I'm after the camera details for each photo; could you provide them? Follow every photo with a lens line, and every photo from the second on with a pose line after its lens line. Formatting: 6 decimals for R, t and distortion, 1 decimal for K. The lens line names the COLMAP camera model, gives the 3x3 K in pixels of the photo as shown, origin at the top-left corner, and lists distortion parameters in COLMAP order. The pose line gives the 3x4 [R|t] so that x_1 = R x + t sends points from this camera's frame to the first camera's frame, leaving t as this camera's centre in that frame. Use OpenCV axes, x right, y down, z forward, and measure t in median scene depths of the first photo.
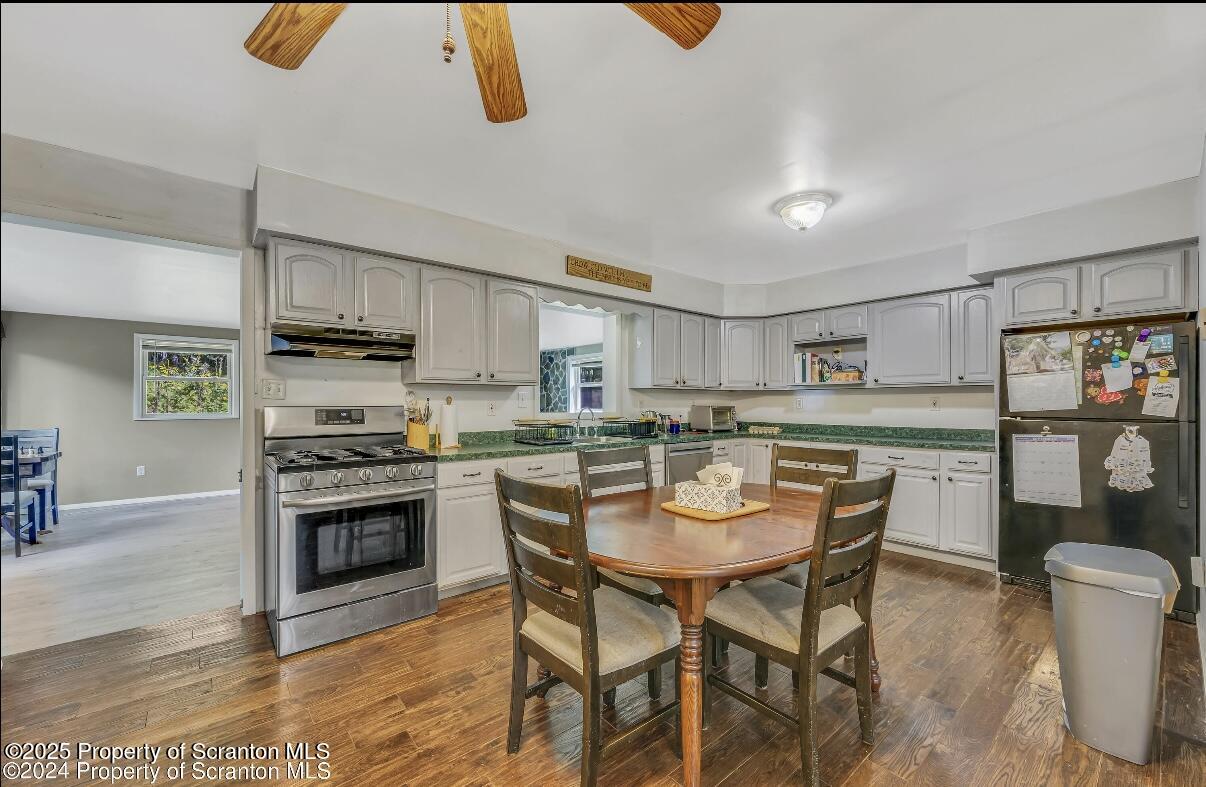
lens RADIAL K [[479.7, 0, 604.9], [0, 479.7, 408.4], [0, 0, 1]] dist [0.000165, -0.000033]
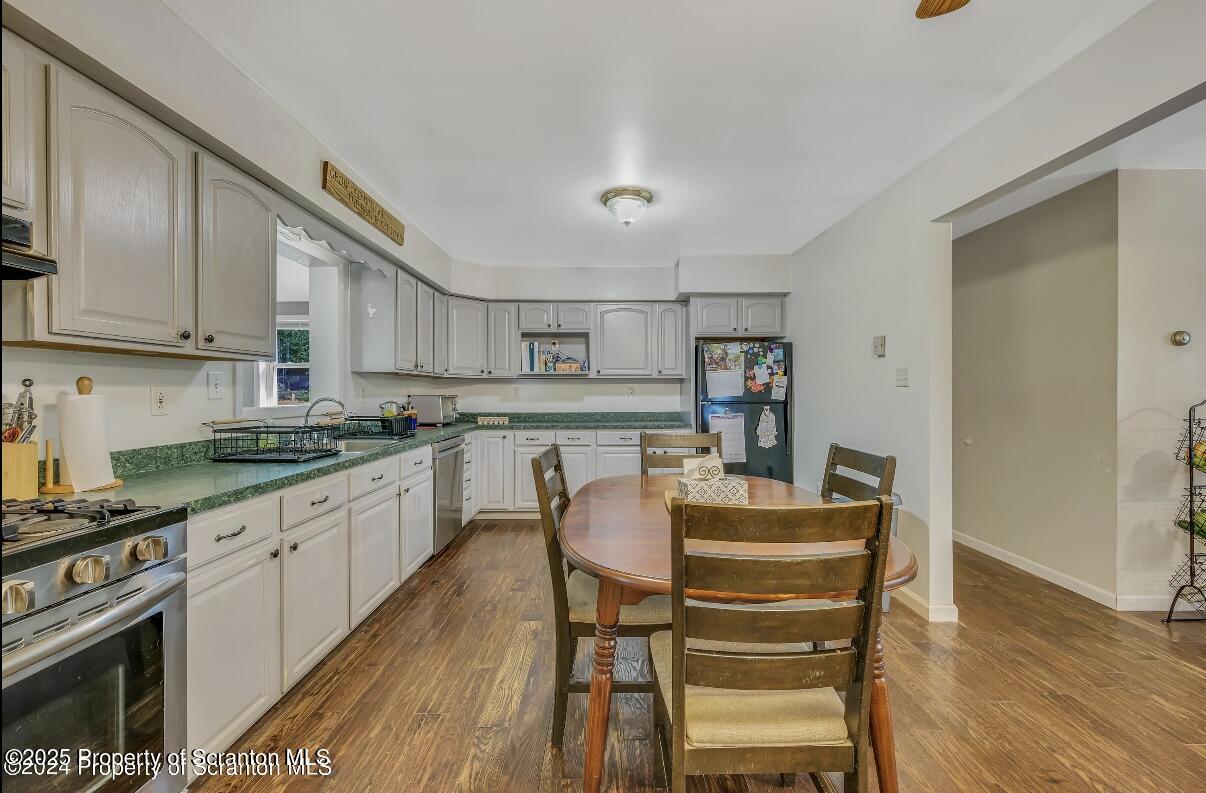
lens RADIAL K [[478.3, 0, 603.0], [0, 478.3, 396.5], [0, 0, 1]] dist [-0.000315, -0.000116]
pose [[0.640576, -0.007211, 0.767861, -0.324478], [0.009540, 0.999953, 0.001432, -0.001577], [-0.767836, 0.006408, 0.640615, 0.300809]]
